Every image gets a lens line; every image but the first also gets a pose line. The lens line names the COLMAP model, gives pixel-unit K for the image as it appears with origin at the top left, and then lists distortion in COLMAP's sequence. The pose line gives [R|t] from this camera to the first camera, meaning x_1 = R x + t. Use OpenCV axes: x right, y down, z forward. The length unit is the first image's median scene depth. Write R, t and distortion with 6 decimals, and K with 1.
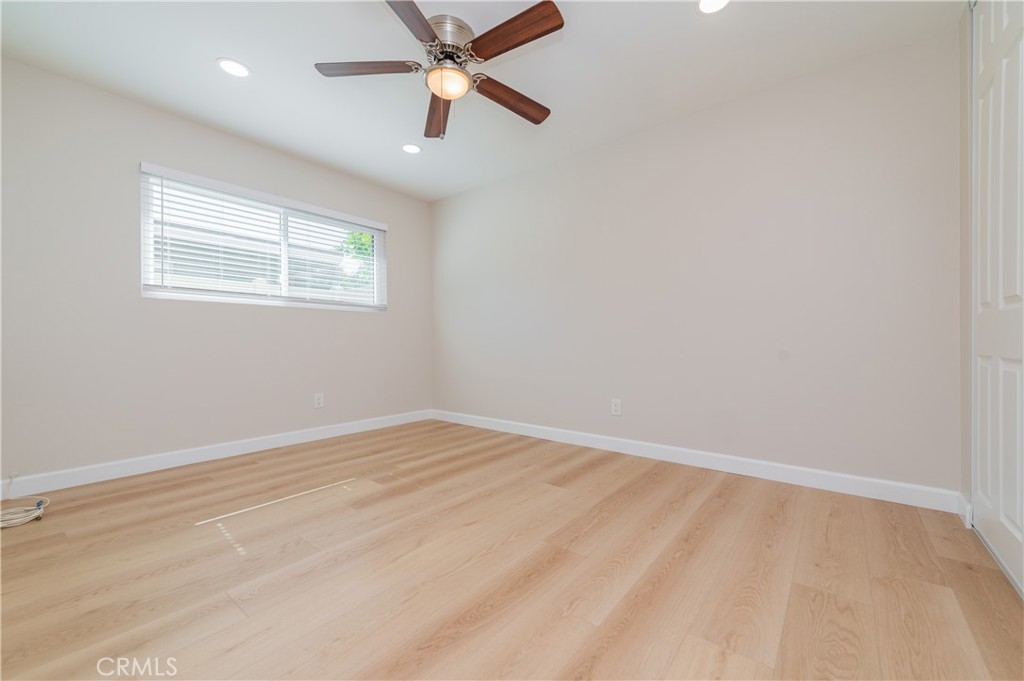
lens RADIAL K [[406.4, 0, 526.3], [0, 406.4, 339.6], [0, 0, 1]] dist [0.018914, -0.008066]
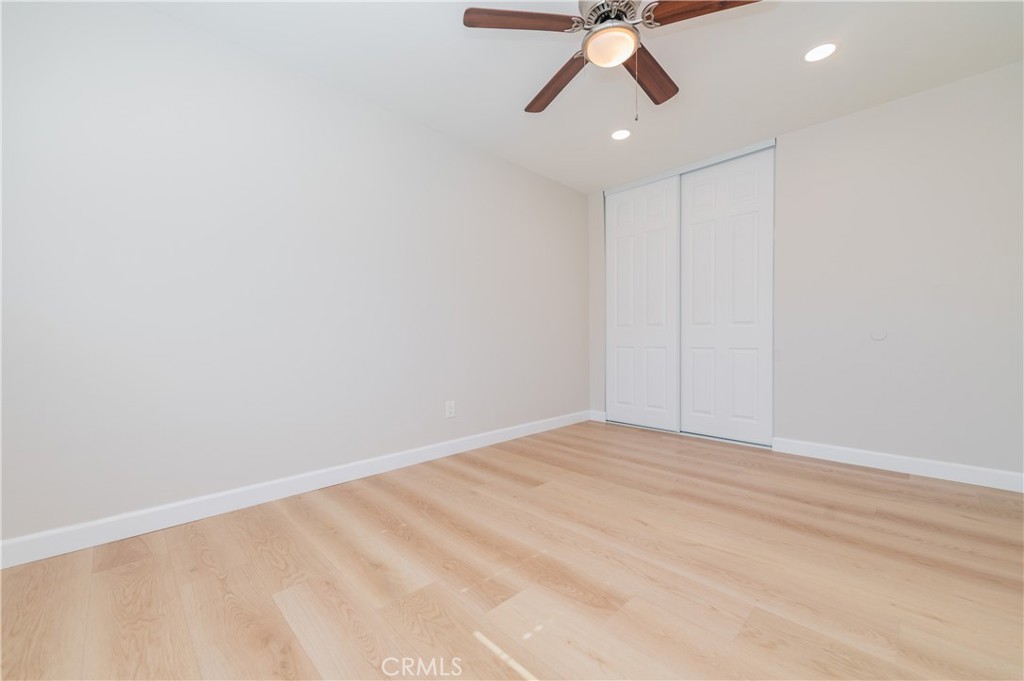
lens RADIAL K [[406.4, 0, 526.3], [0, 406.4, 339.6], [0, 0, 1]] dist [0.018914, -0.008066]
pose [[0.117290, -0.002217, 0.993095, -0.929934], [0.006956, 0.999975, 0.001411, 0.007930], [-0.993073, 0.006743, 0.117303, 0.942150]]
